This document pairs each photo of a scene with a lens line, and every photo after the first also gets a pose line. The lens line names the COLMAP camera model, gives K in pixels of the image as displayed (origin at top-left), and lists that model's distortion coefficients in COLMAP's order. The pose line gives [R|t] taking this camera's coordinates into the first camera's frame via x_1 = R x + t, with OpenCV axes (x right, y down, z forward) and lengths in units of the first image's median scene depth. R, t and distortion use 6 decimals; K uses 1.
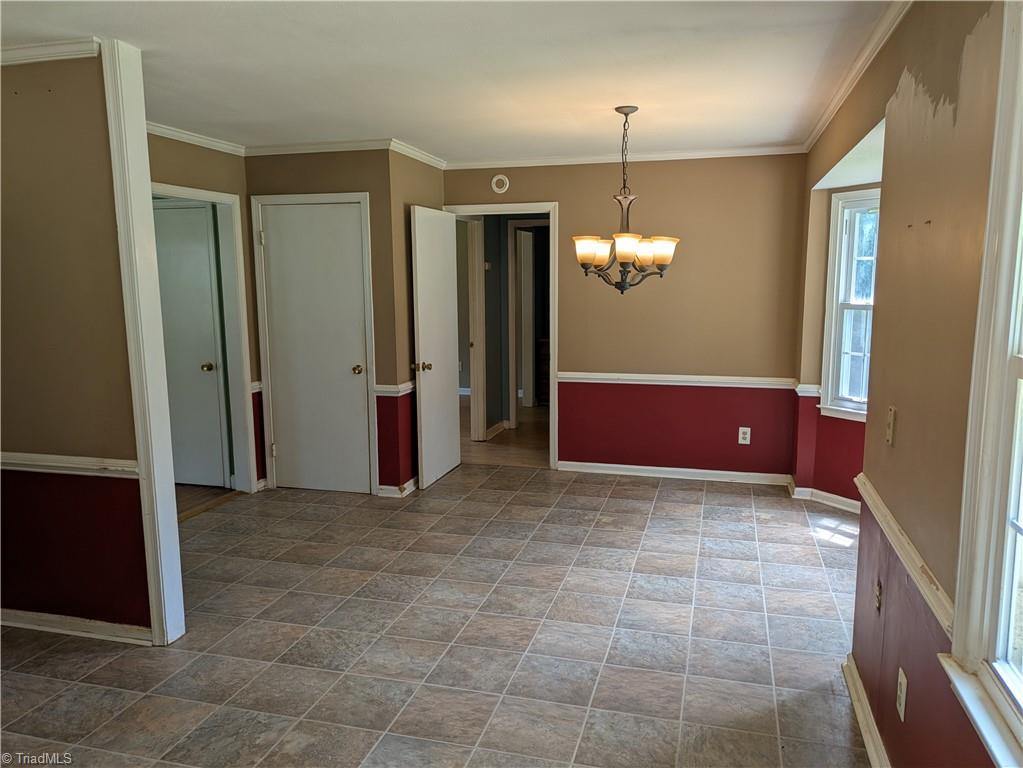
lens RADIAL K [[764.3, 0, 515.5], [0, 764.3, 387.6], [0, 0, 1]] dist [0.056872, -0.059994]
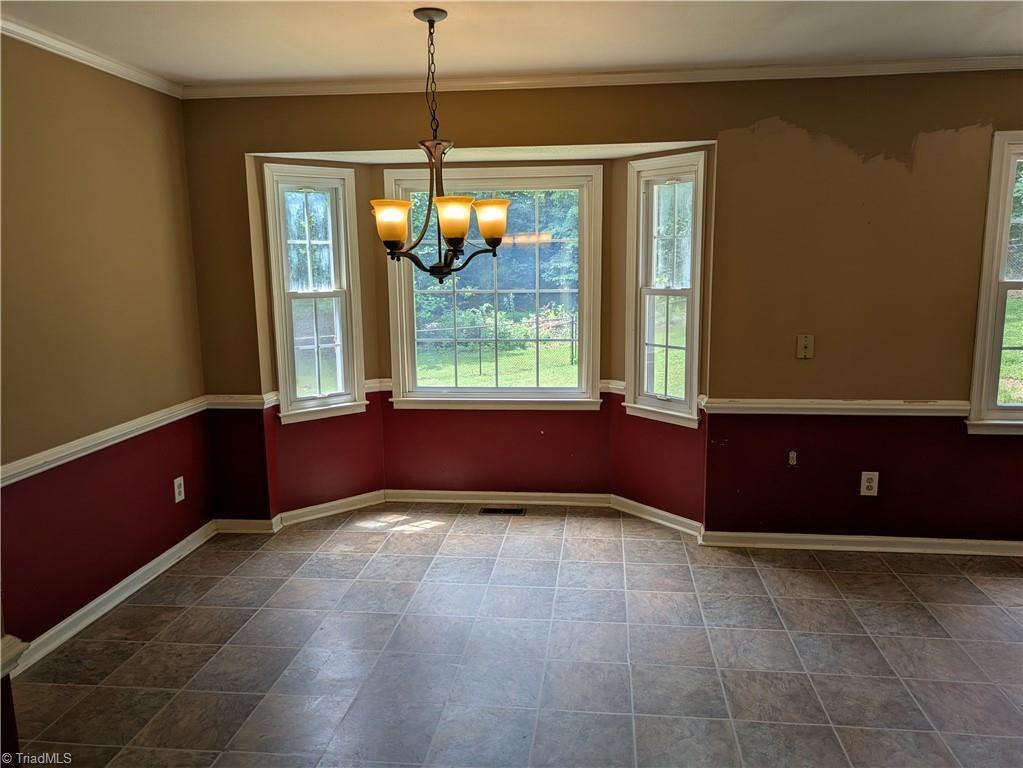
lens RADIAL K [[764.3, 0, 515.5], [0, 764.3, 387.6], [0, 0, 1]] dist [0.056872, -0.059994]
pose [[-0.158170, -0.159008, 0.974525, -0.564426], [0.154925, 0.970728, 0.183534, -0.146128], [-0.975182, 0.180008, -0.128906, 1.029858]]
